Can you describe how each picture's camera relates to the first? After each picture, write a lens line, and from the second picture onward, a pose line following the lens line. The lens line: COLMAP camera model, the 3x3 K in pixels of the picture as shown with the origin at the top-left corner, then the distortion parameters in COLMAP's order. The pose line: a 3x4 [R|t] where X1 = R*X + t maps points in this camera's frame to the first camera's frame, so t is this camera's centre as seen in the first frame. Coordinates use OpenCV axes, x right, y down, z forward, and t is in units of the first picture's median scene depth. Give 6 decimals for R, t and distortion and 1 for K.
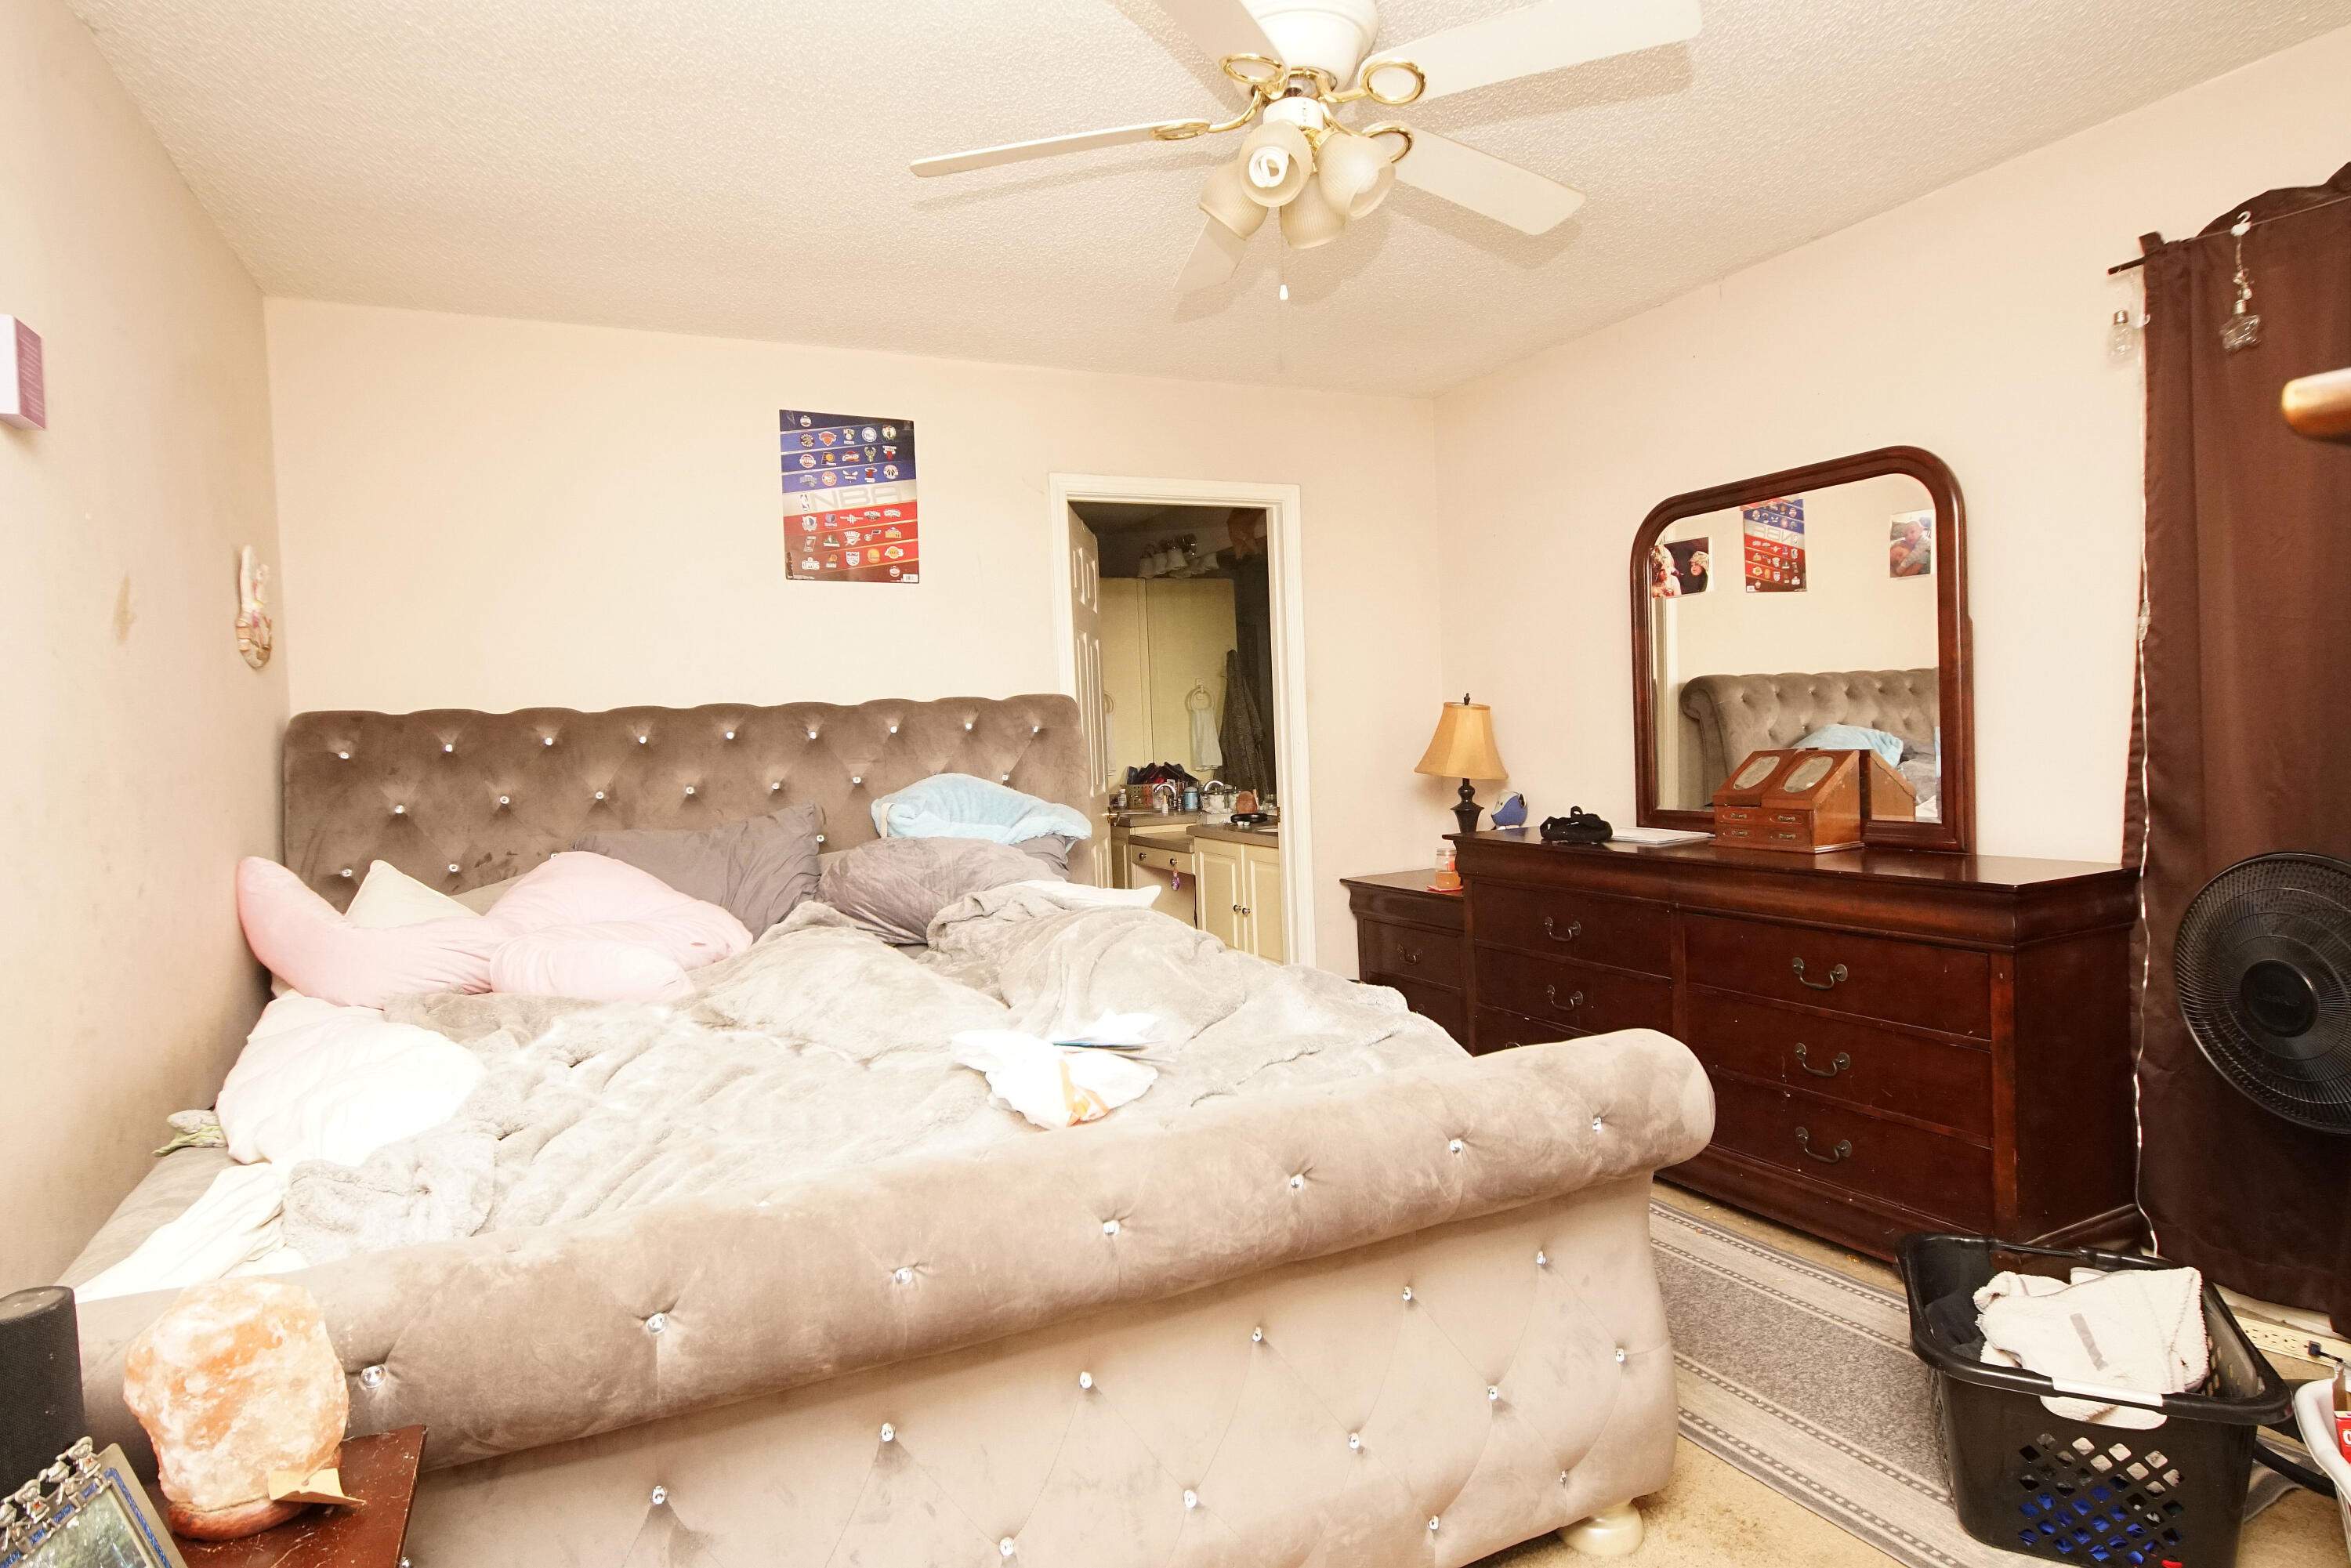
lens RADIAL K [[1262.8, 0, 1177.0], [0, 1262.8, 779.2], [0, 0, 1]] dist [0.024593, -0.022448]
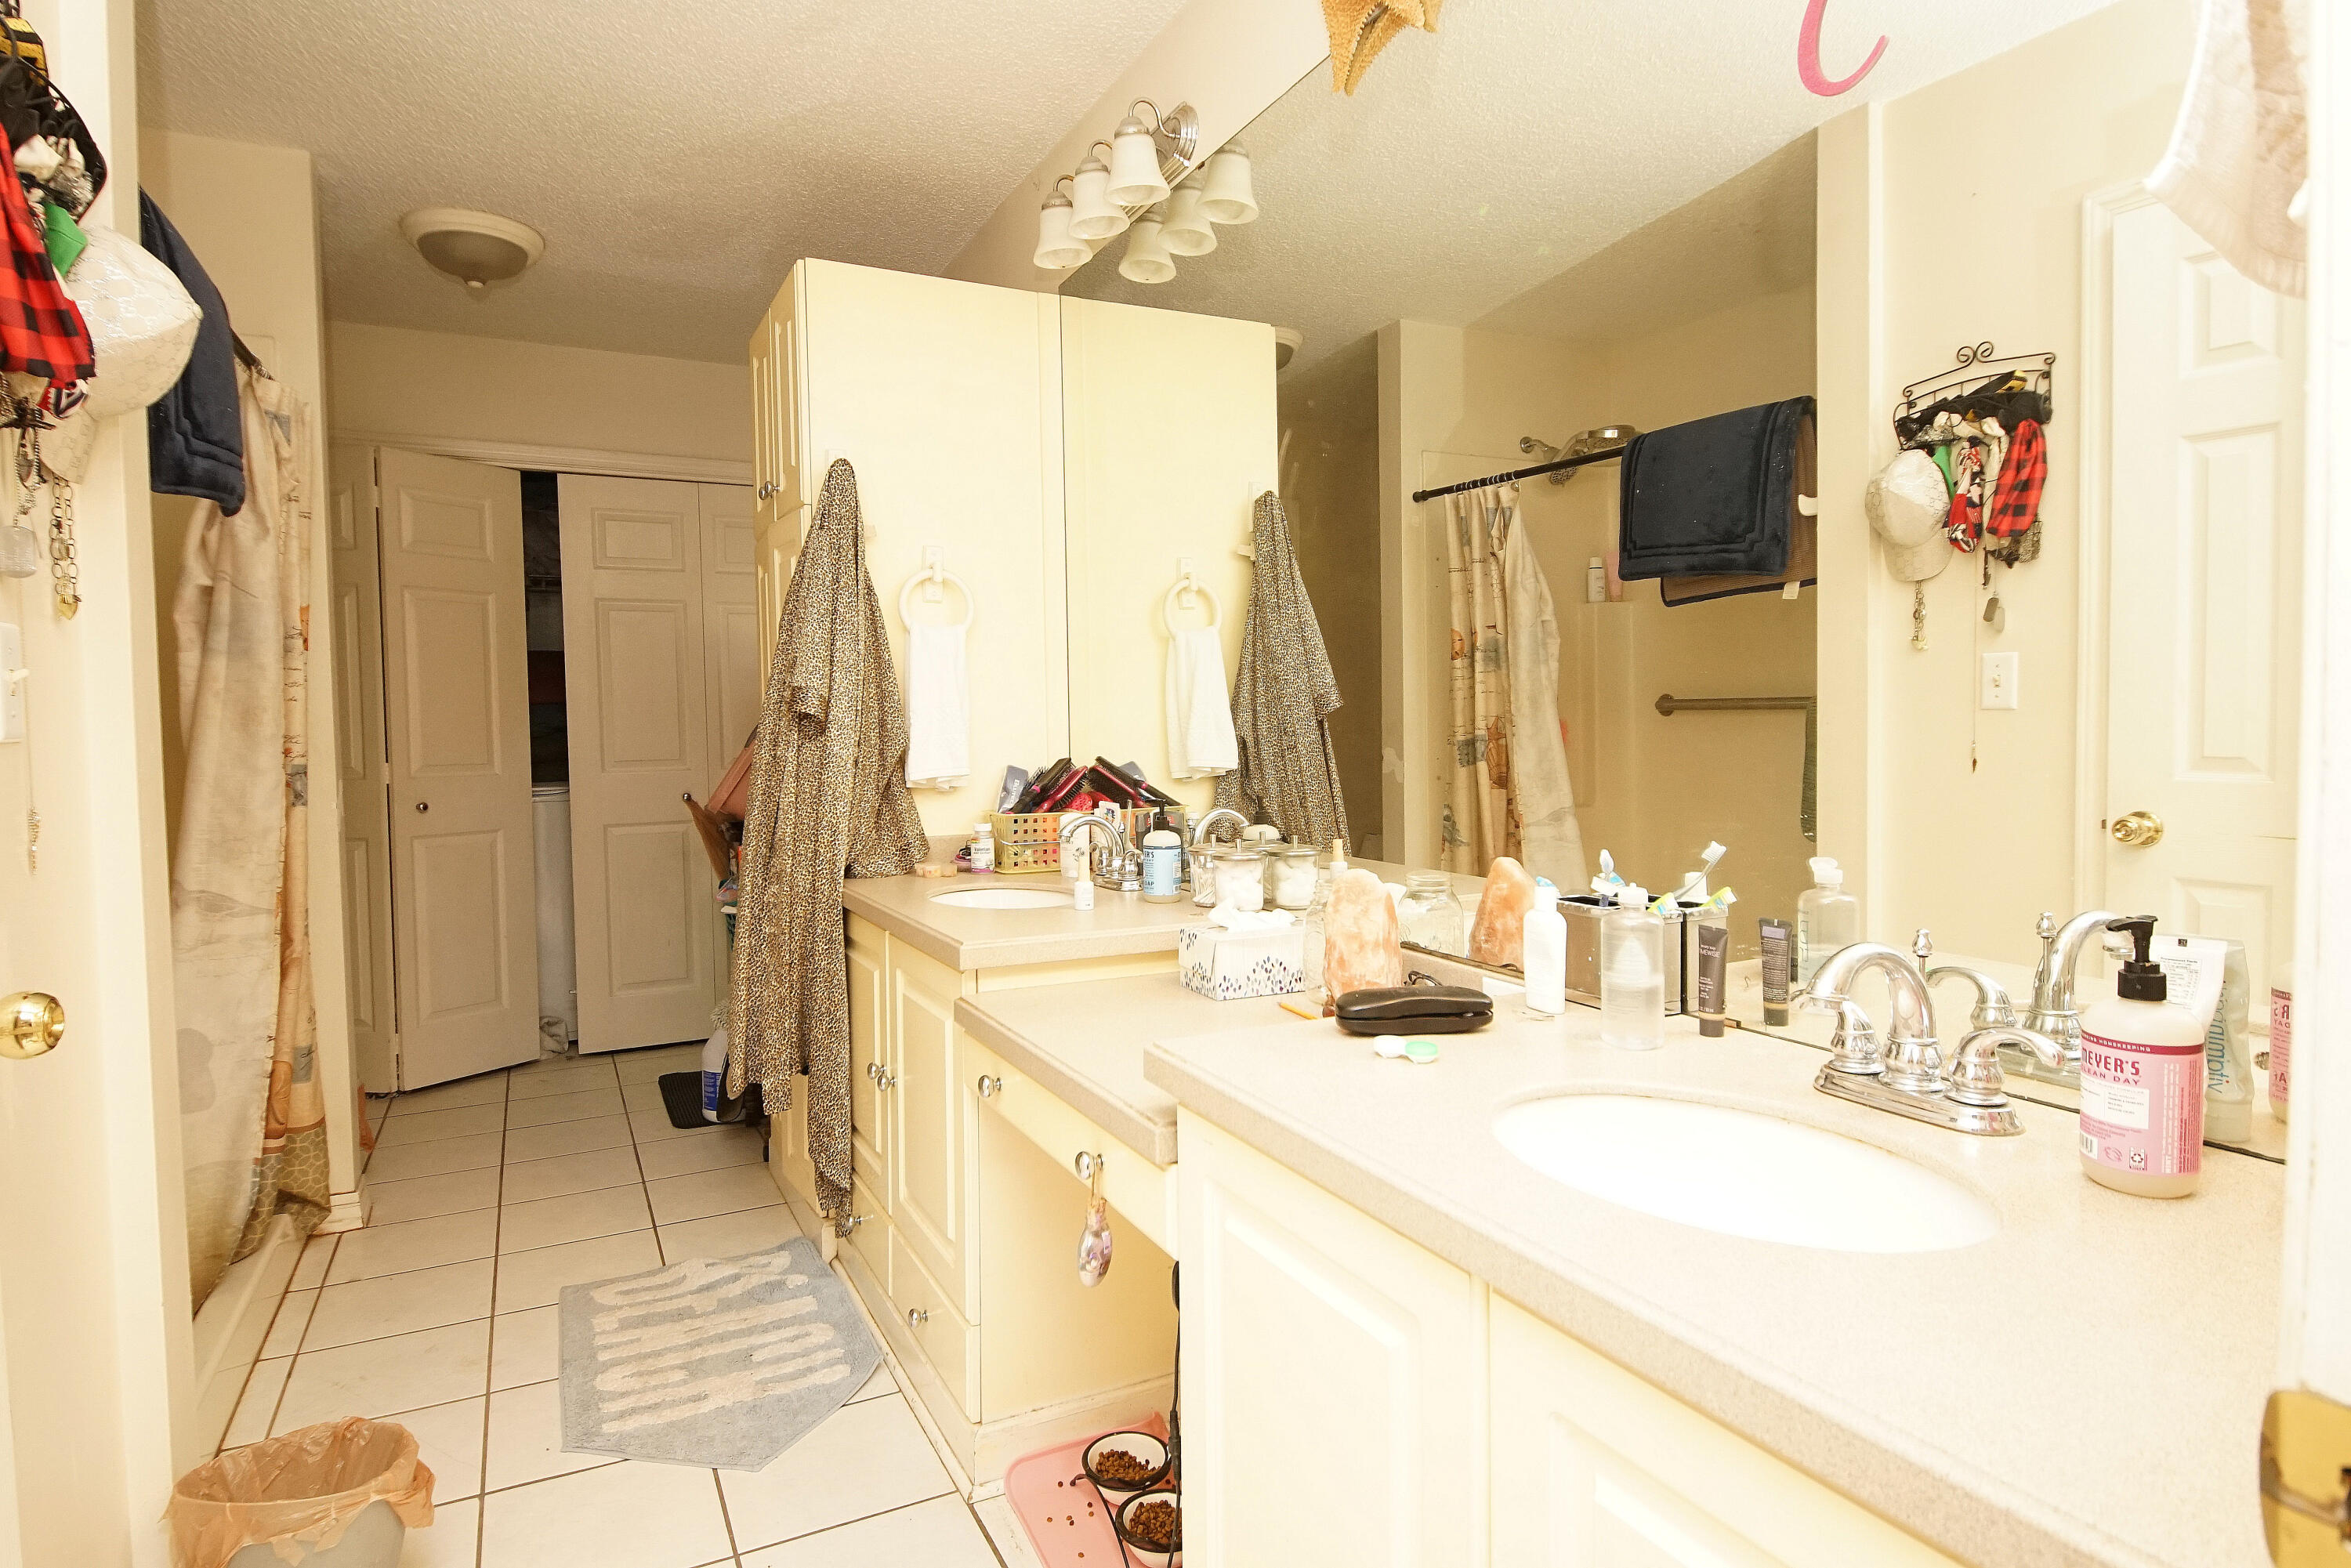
lens RADIAL K [[1262.8, 0, 1173.0], [0, 1262.8, 784.2], [0, 0, 1]] dist [0.024593, -0.022448]
pose [[0.999432, 0.022192, 0.025365, 0.004678], [-0.022161, 0.999753, -0.001479, -0.004996], [-0.025391, 0.000916, 0.999677, 0.598816]]
